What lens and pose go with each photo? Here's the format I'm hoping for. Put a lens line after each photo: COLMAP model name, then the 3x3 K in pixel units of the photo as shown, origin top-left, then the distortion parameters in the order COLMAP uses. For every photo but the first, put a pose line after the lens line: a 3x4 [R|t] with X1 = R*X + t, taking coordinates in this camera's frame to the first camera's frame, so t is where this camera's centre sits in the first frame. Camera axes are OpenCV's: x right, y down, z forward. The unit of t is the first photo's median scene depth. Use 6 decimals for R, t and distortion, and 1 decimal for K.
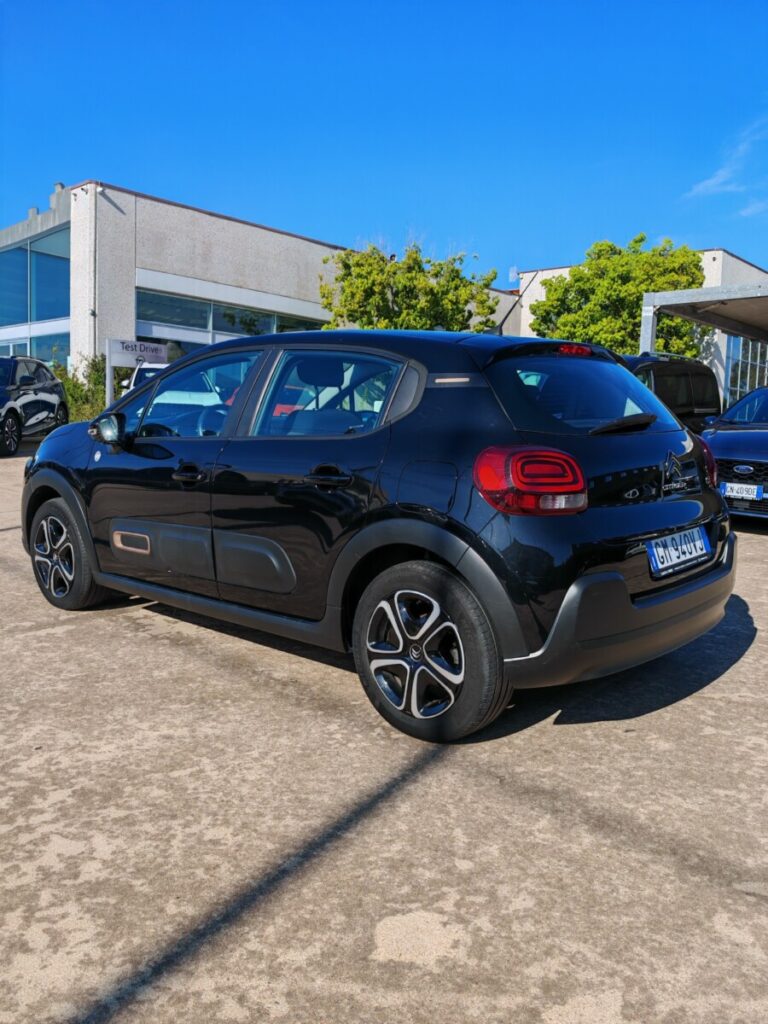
lens RADIAL K [[815.8, 0, 384.0], [0, 815.8, 512.0], [0, 0, 1]] dist [0.002232, -0.048063]
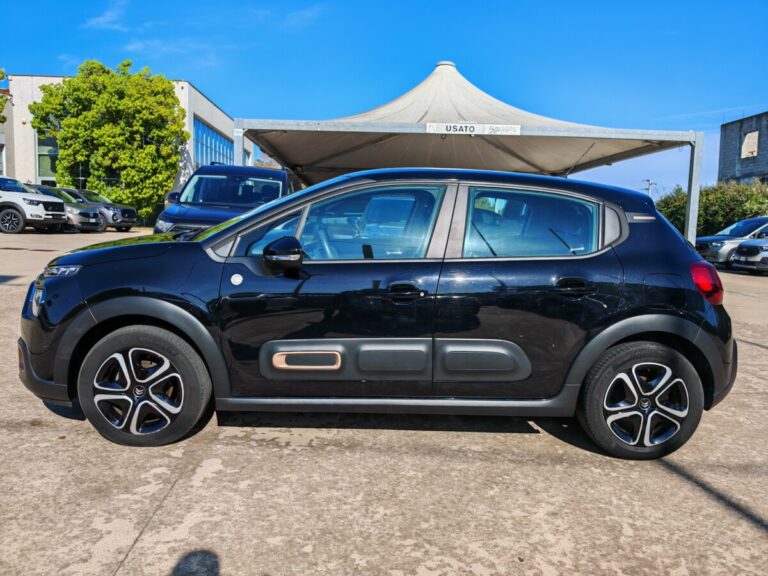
lens RADIAL K [[621.5, 0, 384.8], [0, 621.5, 270.0], [0, 0, 1]] dist [-0.010656, 0.008936]
pose [[0.725964, -0.055161, 0.685517, -0.926335], [0.060022, 0.998057, 0.016747, -0.103194], [-0.685109, 0.028989, 0.727864, 0.423917]]
